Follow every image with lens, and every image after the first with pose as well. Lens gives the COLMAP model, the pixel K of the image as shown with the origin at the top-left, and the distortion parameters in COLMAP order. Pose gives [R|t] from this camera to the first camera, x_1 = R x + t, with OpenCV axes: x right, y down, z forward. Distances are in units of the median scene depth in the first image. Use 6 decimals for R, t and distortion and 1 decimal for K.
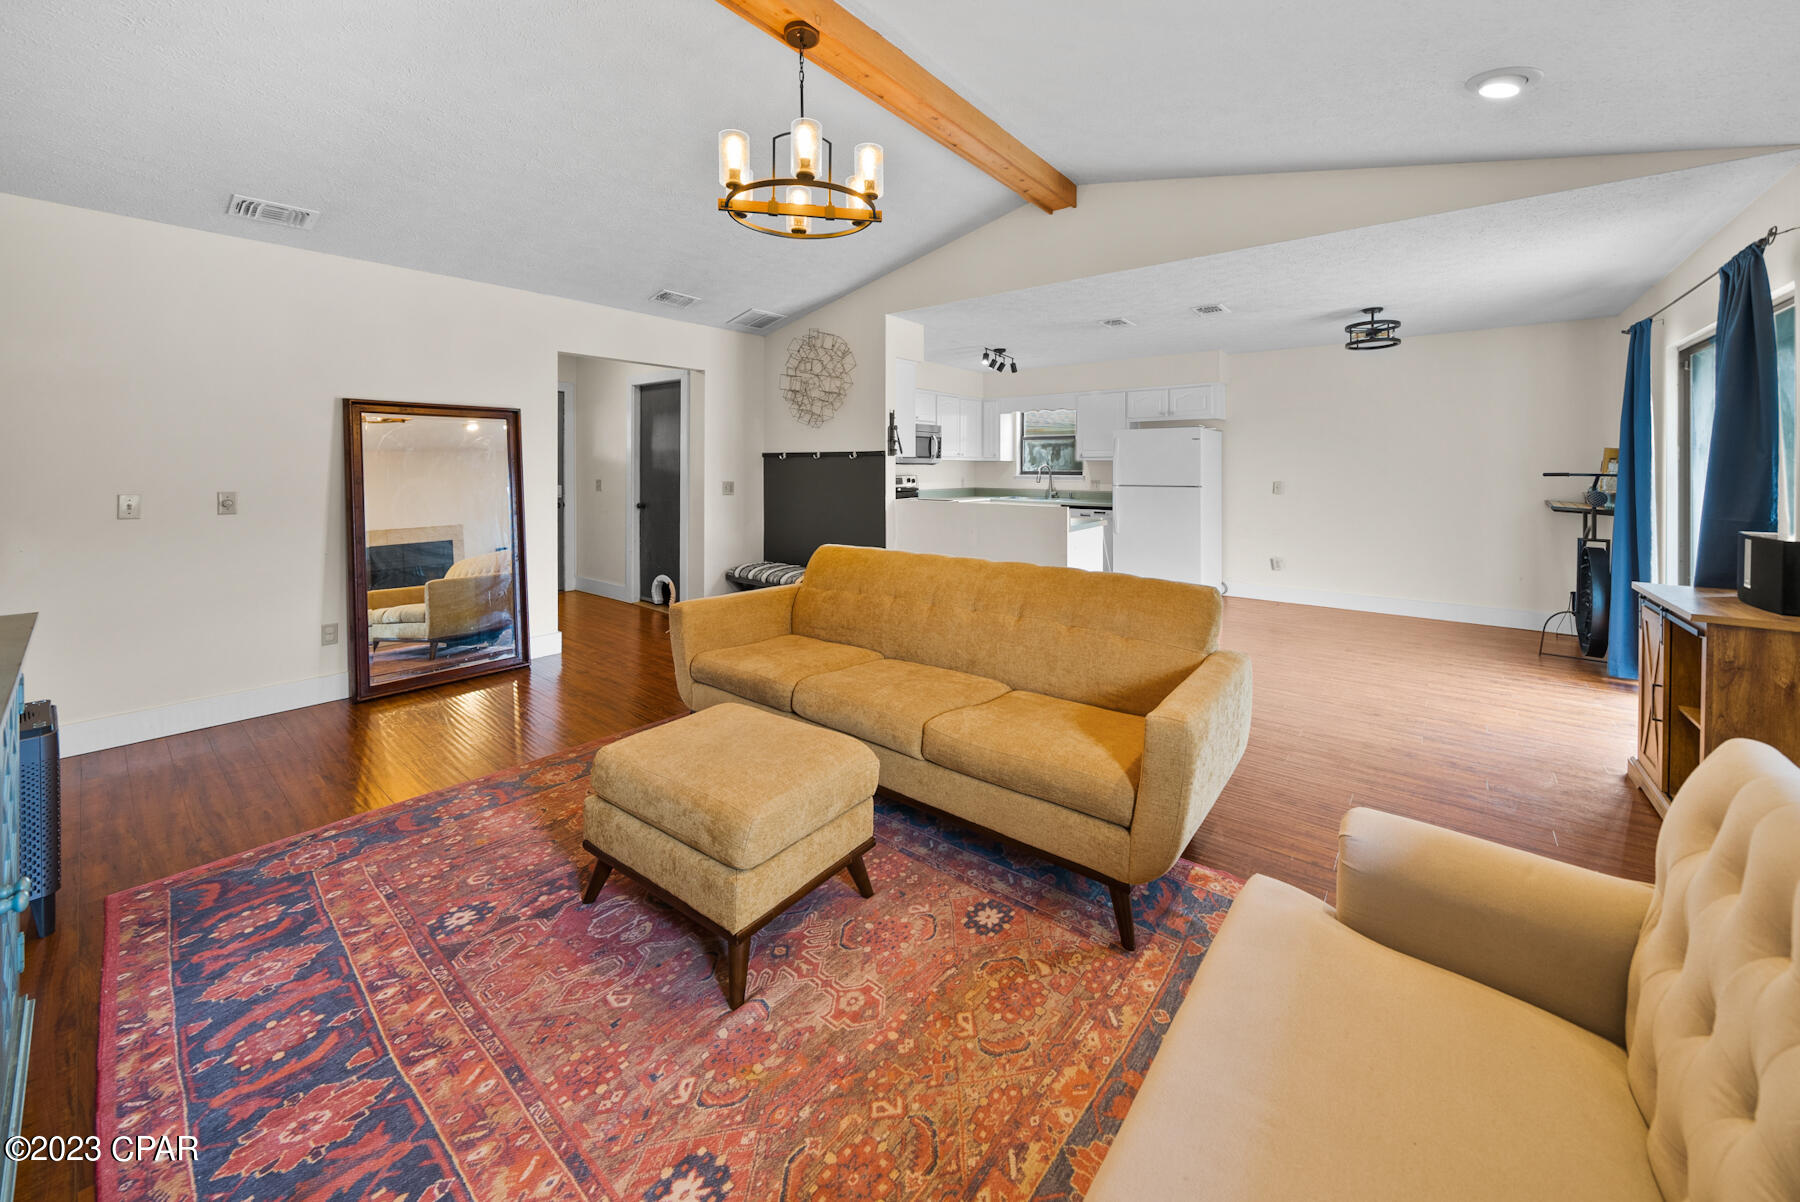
lens RADIAL K [[667.2, 0, 899.9], [0, 667.2, 476.1], [0, 0, 1]] dist [-0.001292, -0.000118]
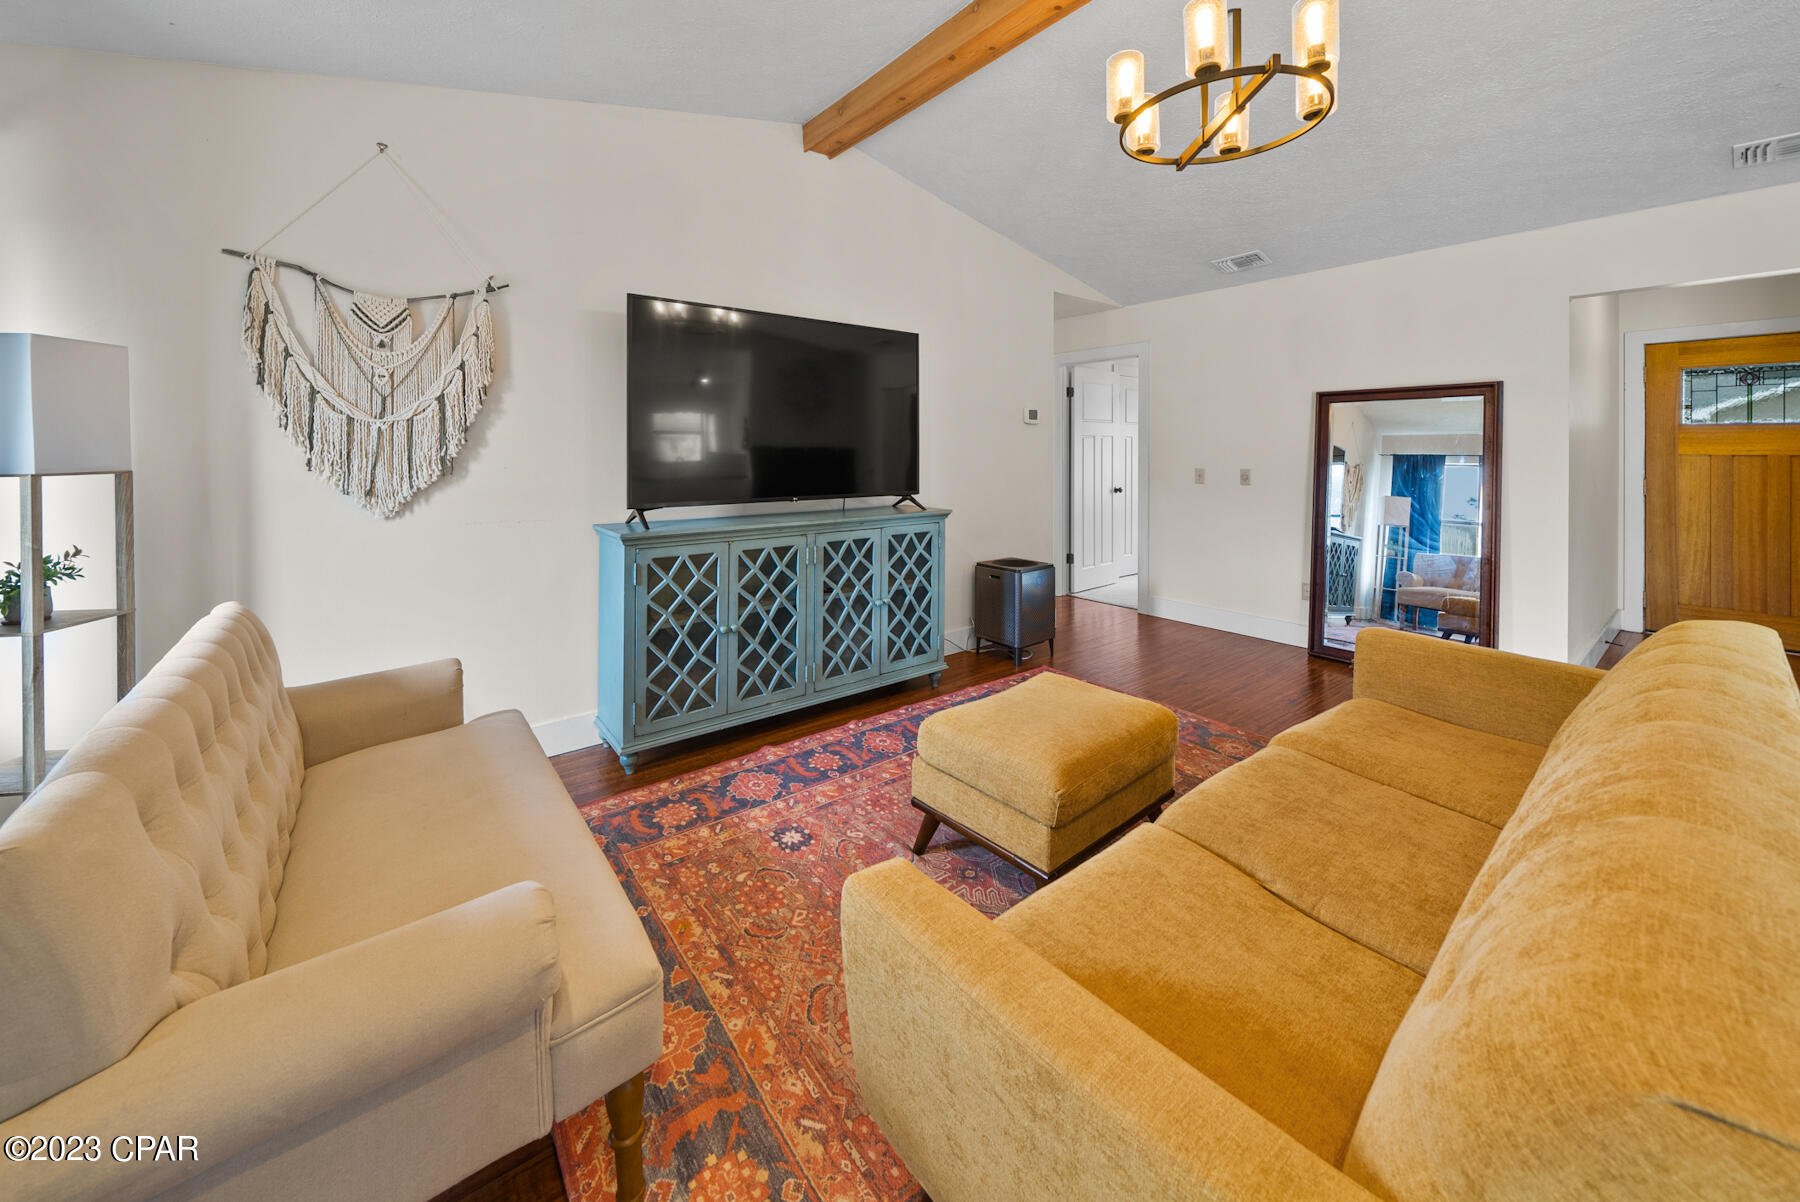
lens RADIAL K [[675.6, 0, 905.6], [0, 675.6, 451.1], [0, 0, 1]] dist [-0.000117, -0.000289]
pose [[-0.209800, 0.000904, -0.977744, 1.092695], [-0.015046, 0.999878, 0.004153, -0.017162], [0.977628, 0.015583, -0.209761, 1.259728]]
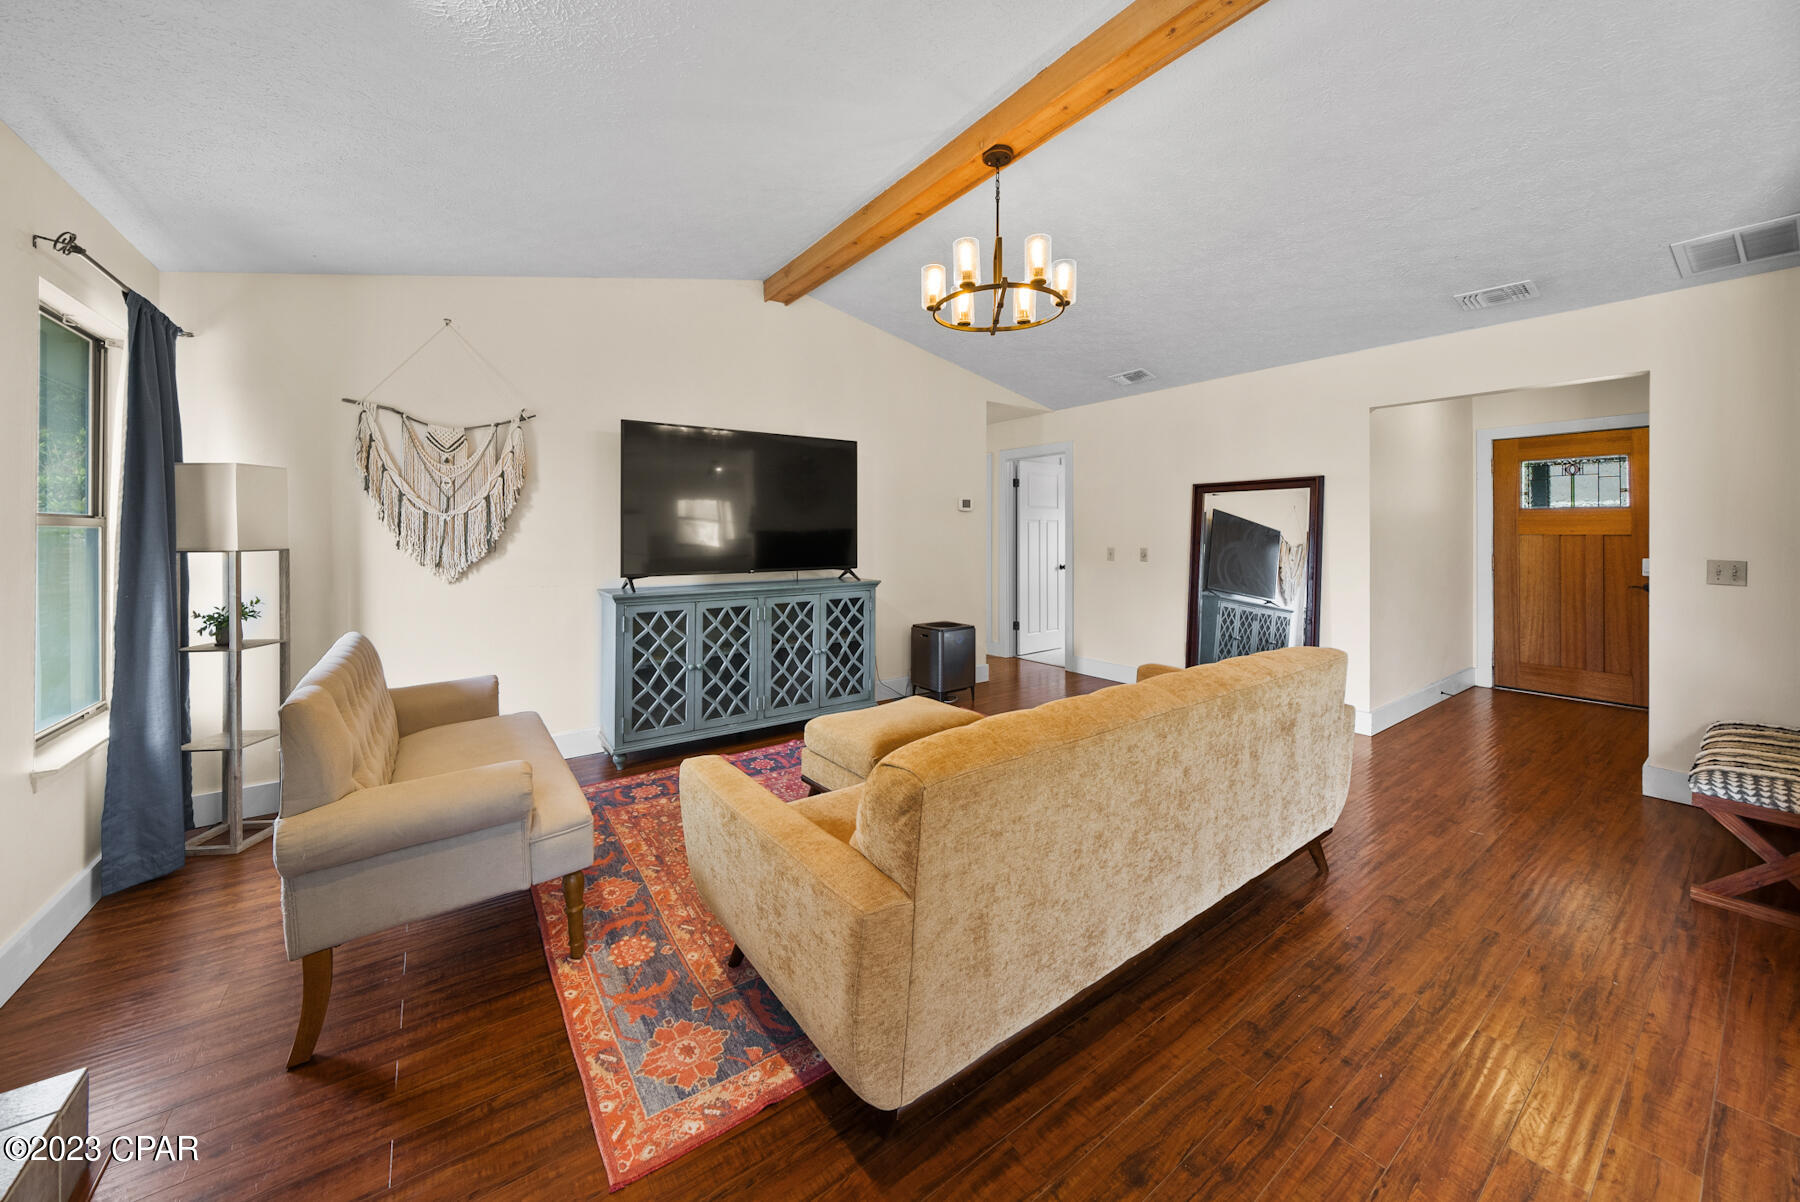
lens RADIAL K [[649.9, 0, 902.2], [0, 649.9, 528.4], [0, 0, 1]] dist [-0.000029, 0.000105]
pose [[-0.257860, -0.006904, -0.966158, 1.502073], [-0.011116, 0.999929, -0.004178, -0.023909], [0.966118, 0.009662, -0.257919, 1.749877]]
